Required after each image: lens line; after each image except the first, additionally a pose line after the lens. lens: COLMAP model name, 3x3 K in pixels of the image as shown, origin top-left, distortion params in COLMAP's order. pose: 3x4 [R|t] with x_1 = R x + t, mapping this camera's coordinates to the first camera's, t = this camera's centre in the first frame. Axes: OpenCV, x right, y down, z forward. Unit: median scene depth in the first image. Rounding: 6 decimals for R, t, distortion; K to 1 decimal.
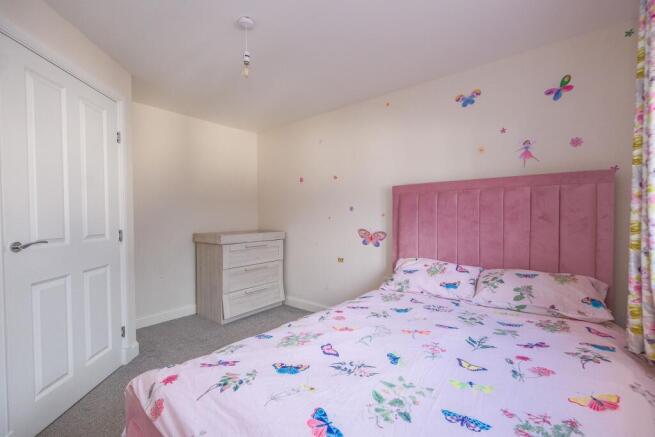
lens RADIAL K [[284.3, 0, 329.2], [0, 284.3, 221.6], [0, 0, 1]] dist [-0.003413, -0.000522]
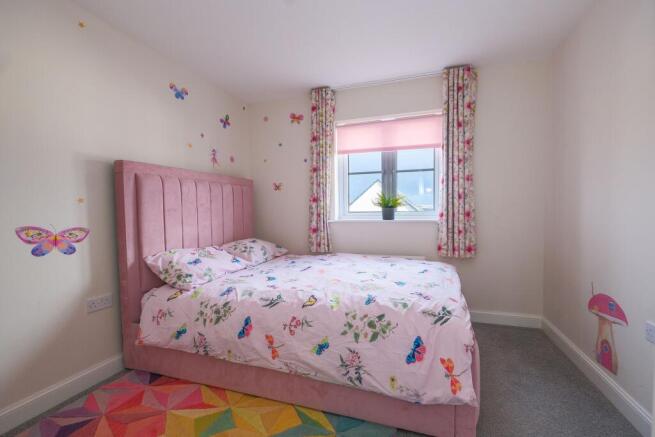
lens RADIAL K [[284.3, 0, 329.2], [0, 284.3, 221.6], [0, 0, 1]] dist [-0.003413, -0.000522]
pose [[-0.344948, -0.028063, 0.938202, -0.585498], [0.039032, 0.998259, 0.044210, 0.016715], [-0.937810, 0.051870, -0.343252, 0.721932]]
